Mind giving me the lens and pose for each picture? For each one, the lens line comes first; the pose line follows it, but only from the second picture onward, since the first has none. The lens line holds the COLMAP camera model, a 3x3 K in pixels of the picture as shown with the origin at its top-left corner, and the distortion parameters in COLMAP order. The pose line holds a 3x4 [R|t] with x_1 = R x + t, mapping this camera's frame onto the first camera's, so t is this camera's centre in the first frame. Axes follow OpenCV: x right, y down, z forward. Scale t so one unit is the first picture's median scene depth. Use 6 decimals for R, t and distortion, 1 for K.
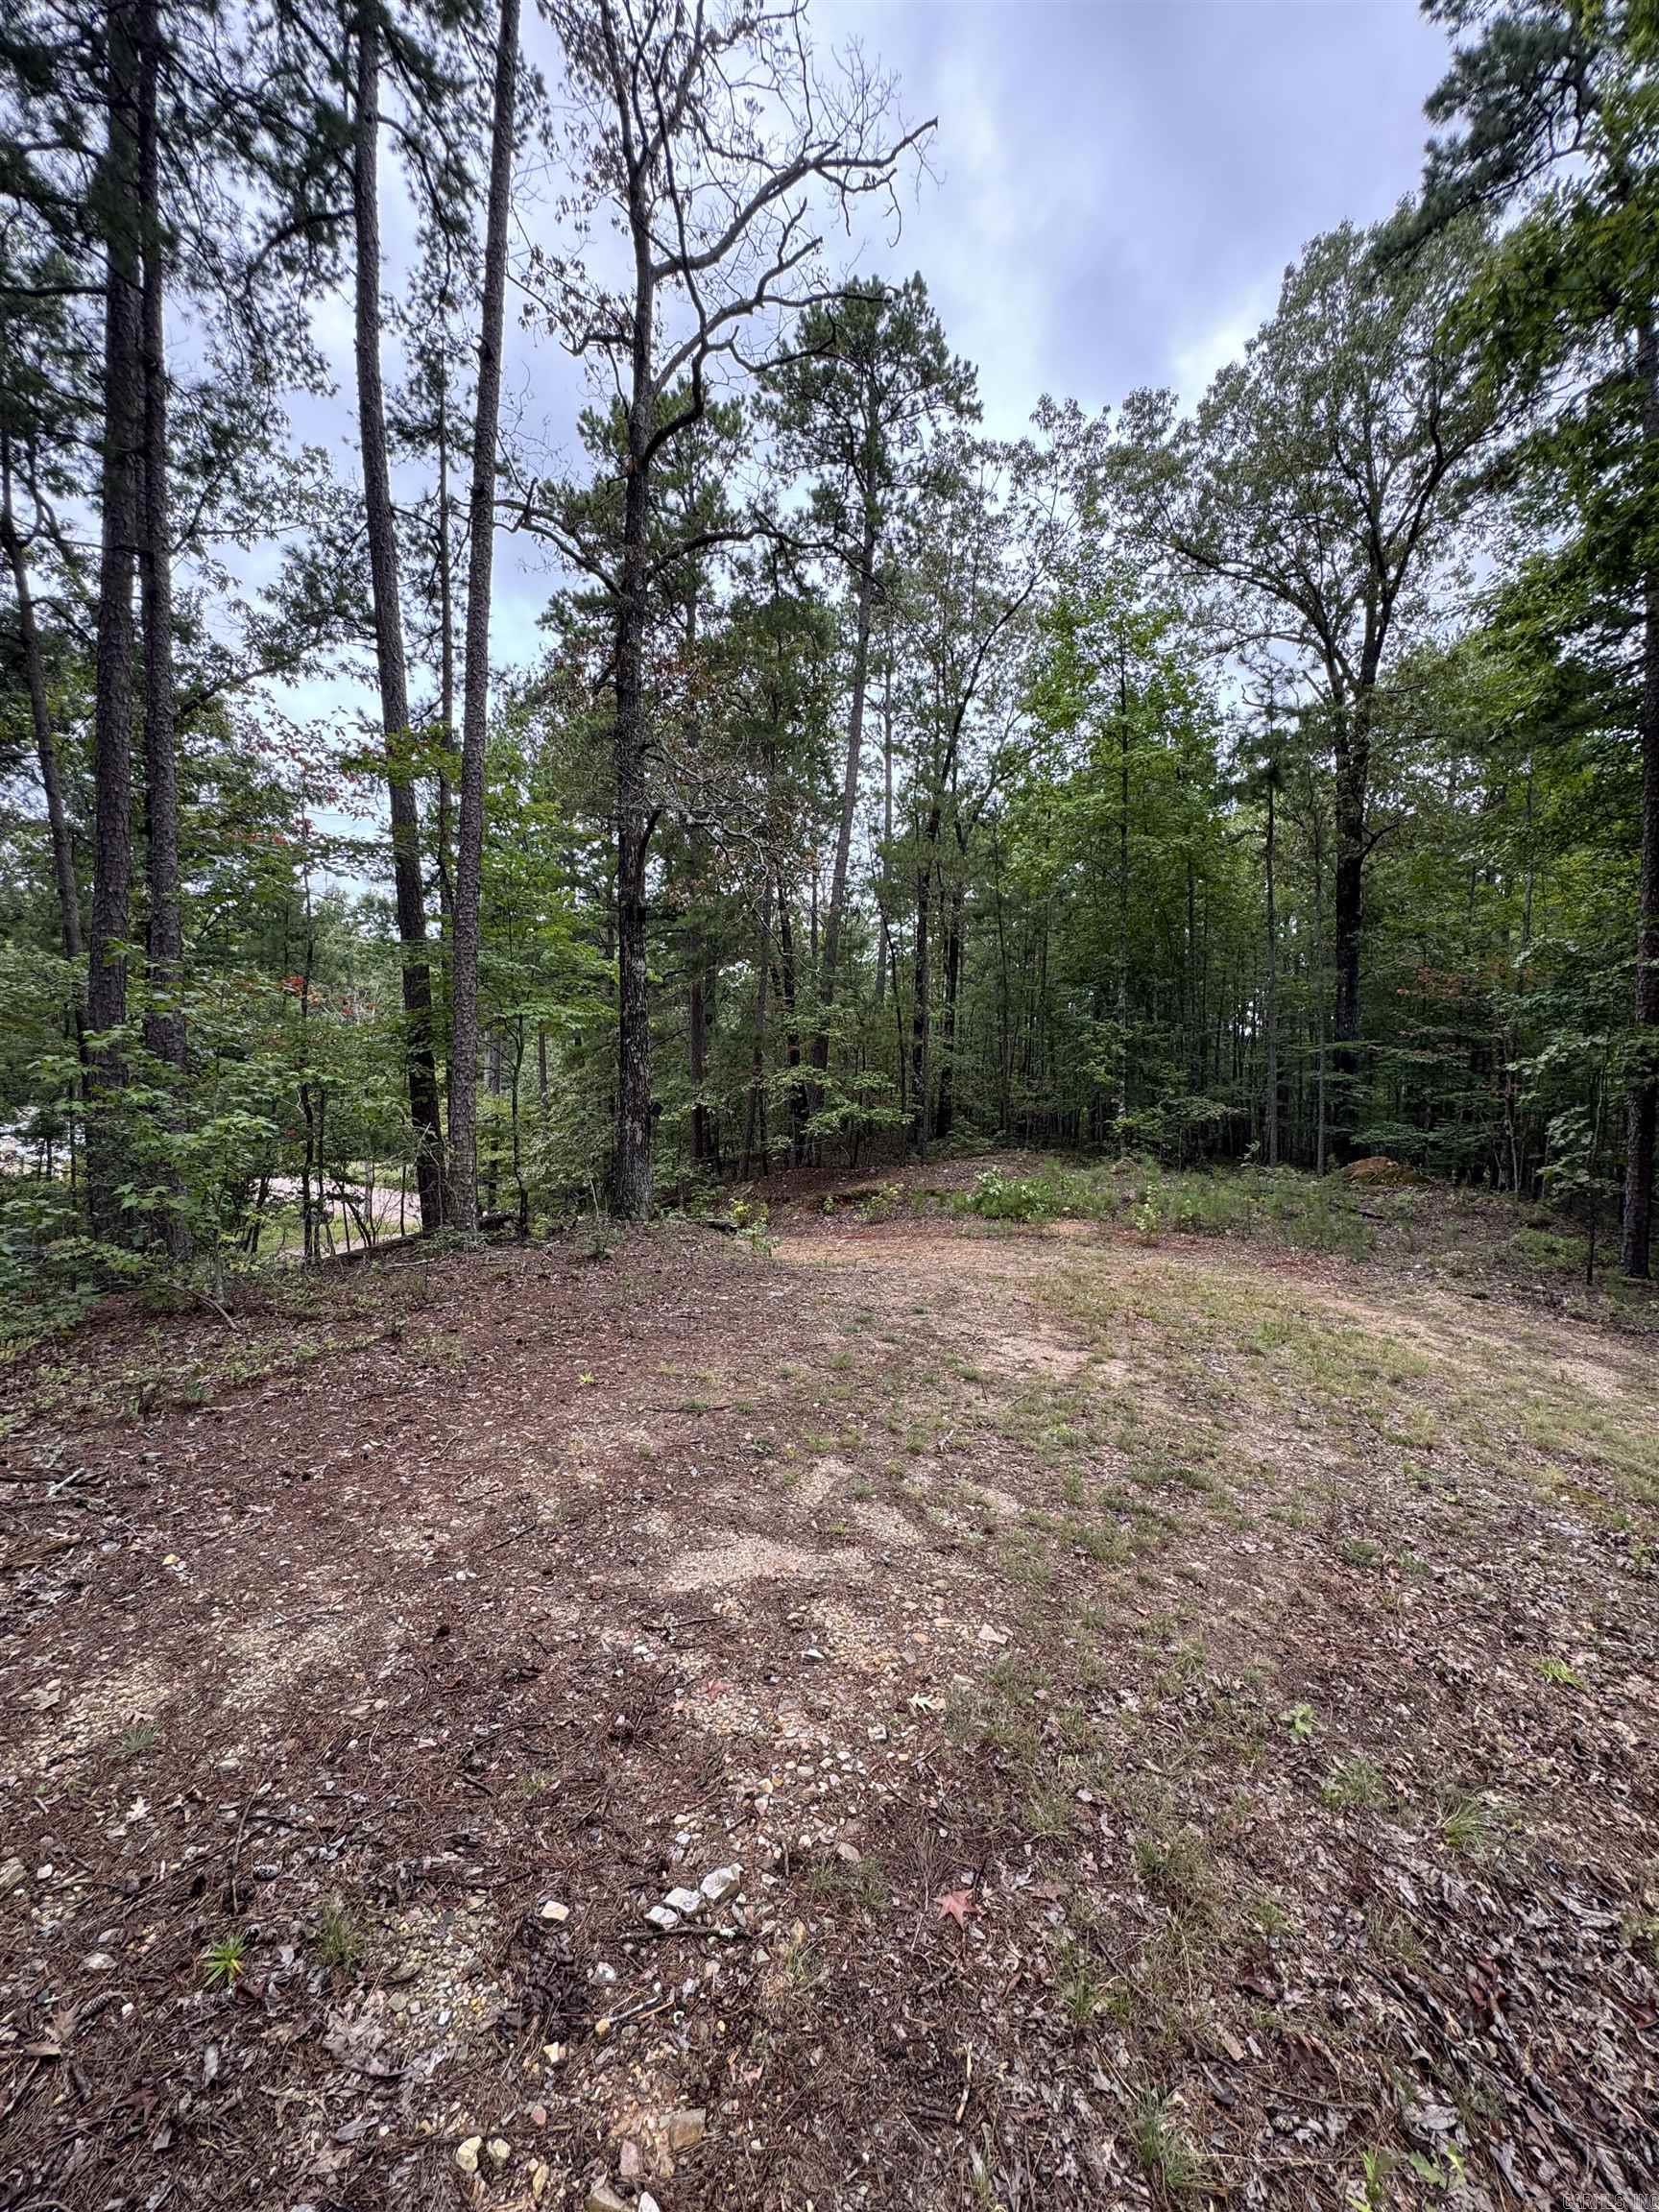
lens RADIAL K [[886.1, 0, 827.5], [0, 886.1, 1111.0], [0, 0, 1]] dist [-0.002663, 0.000414]
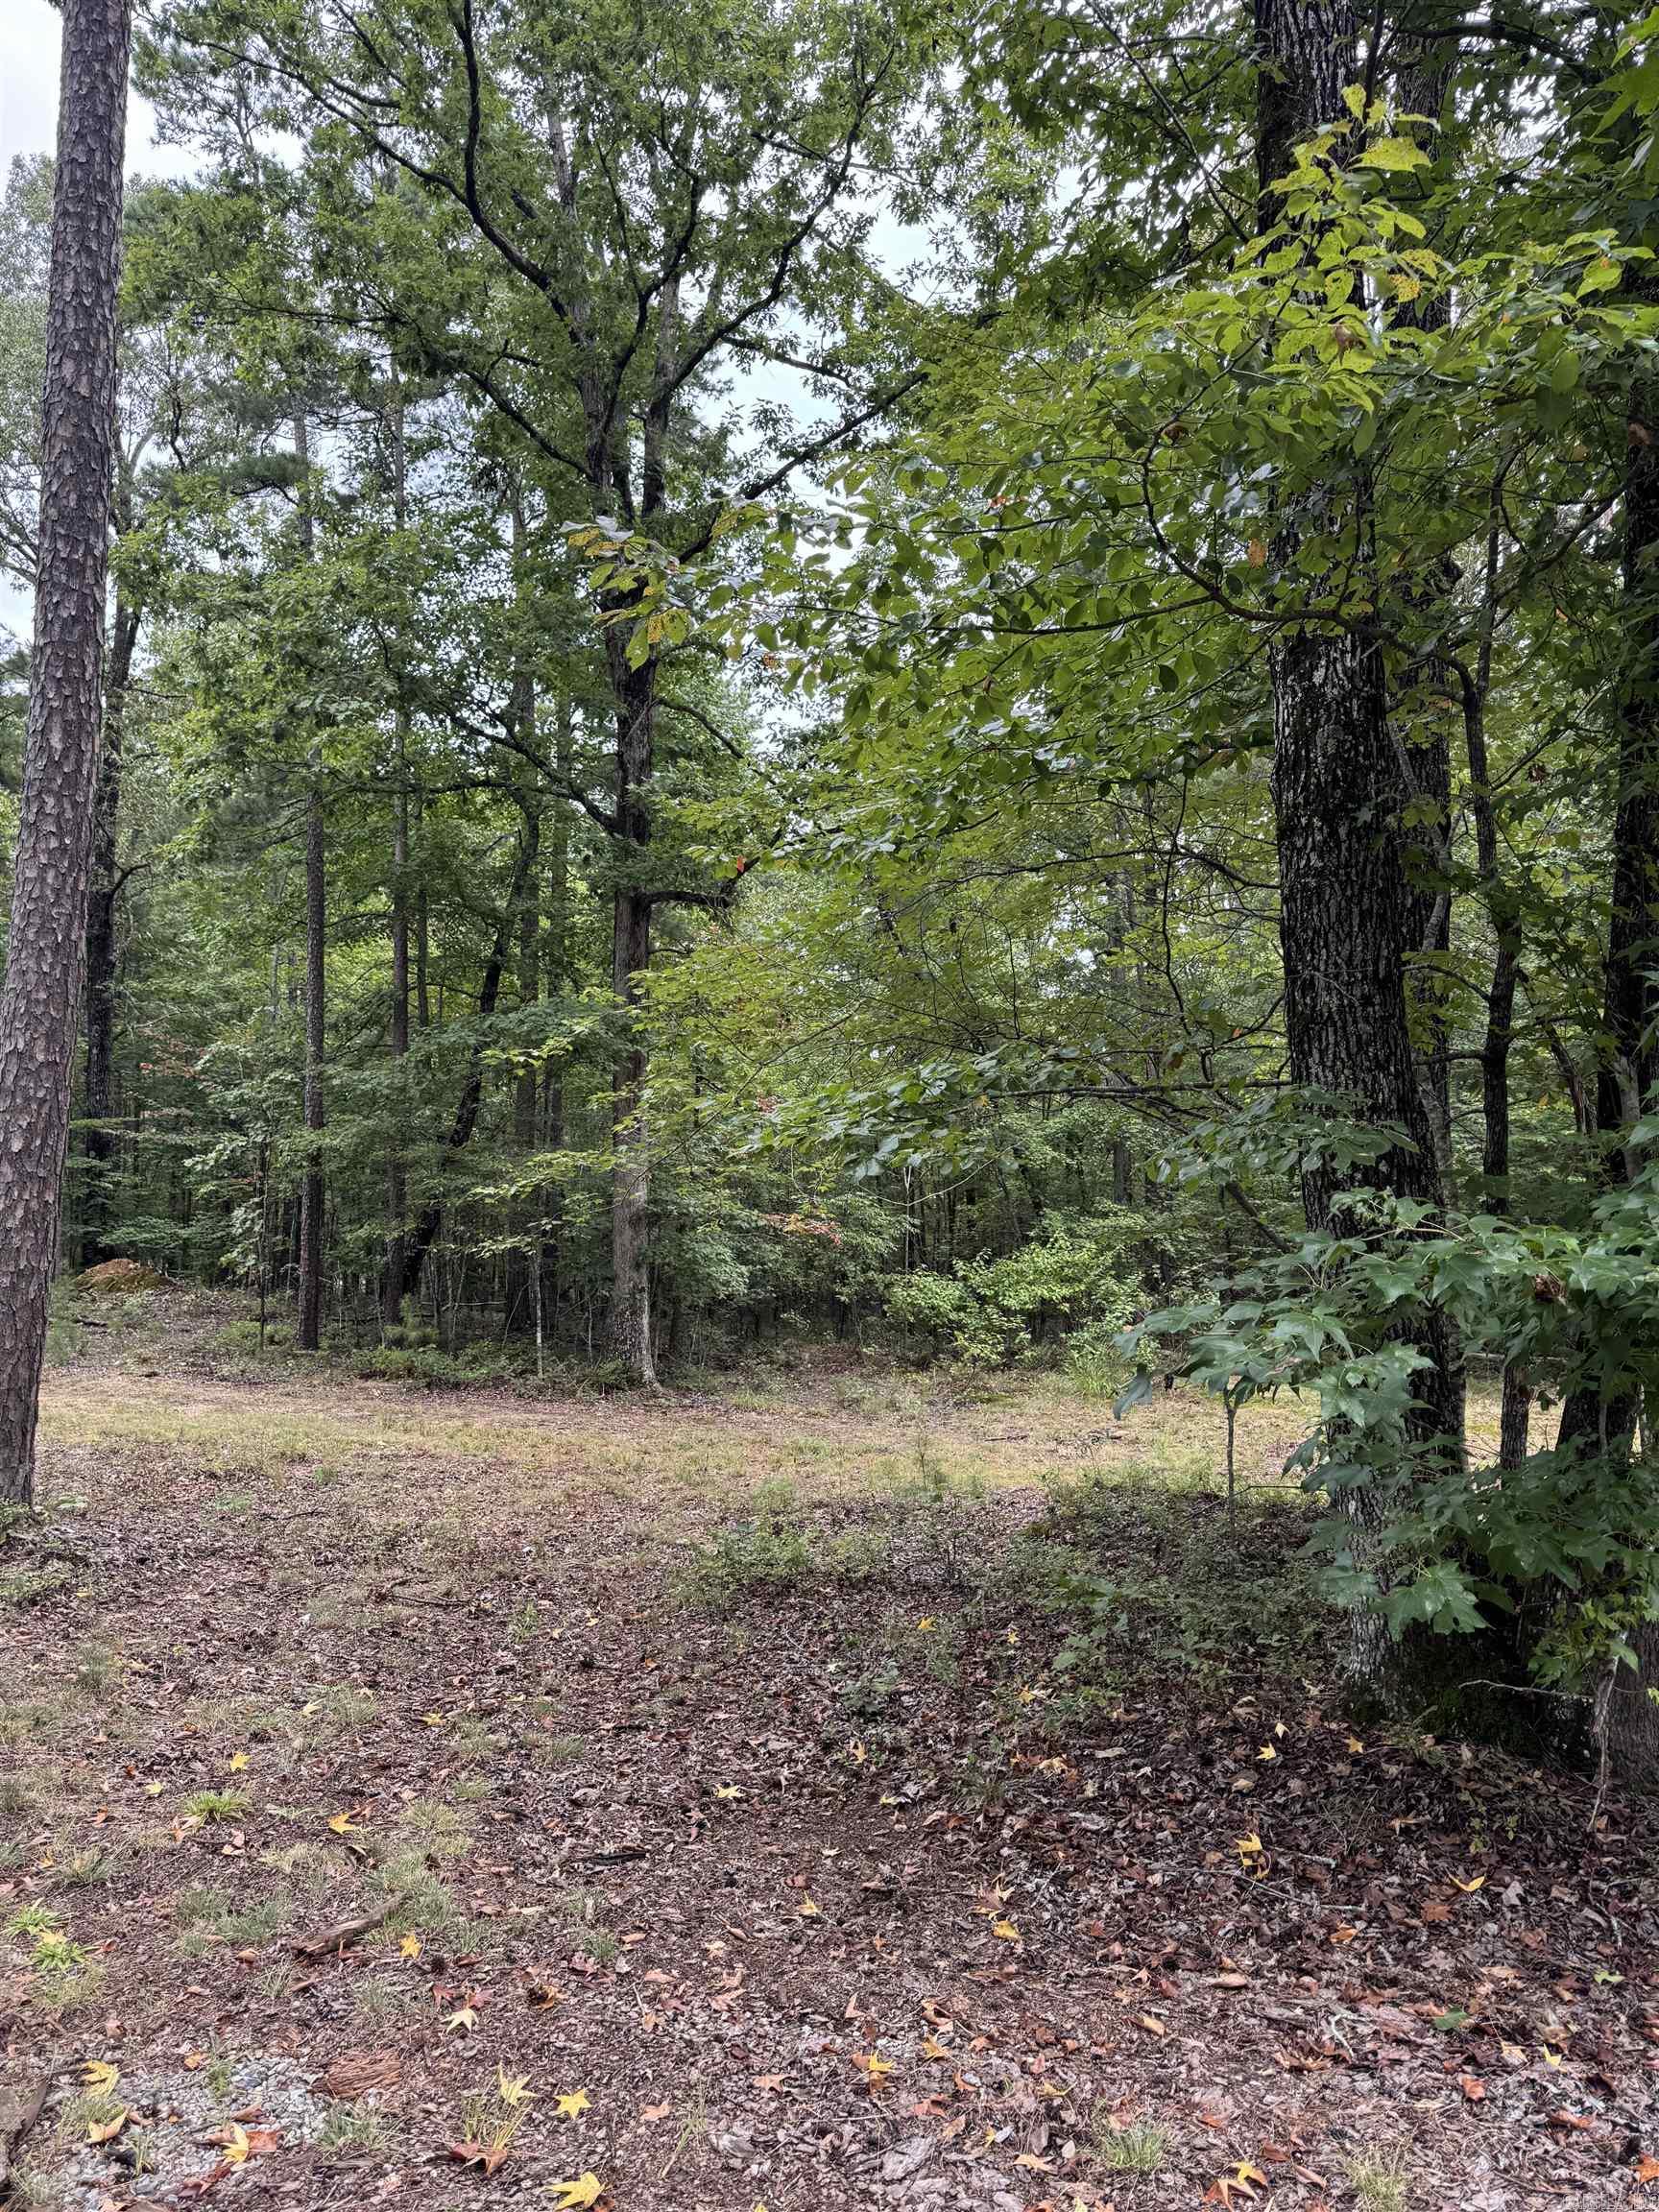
lens RADIAL K [[1553.8, 0, 827.5], [0, 1553.8, 1115.2], [0, 0, 1]] dist [0.055140, -0.061156]
pose [[0.613338, 0.015407, 0.789670, -0.145587], [0.029534, 0.998663, -0.042423, -0.002108], [-0.789268, 0.049342, 0.612063, -0.441617]]
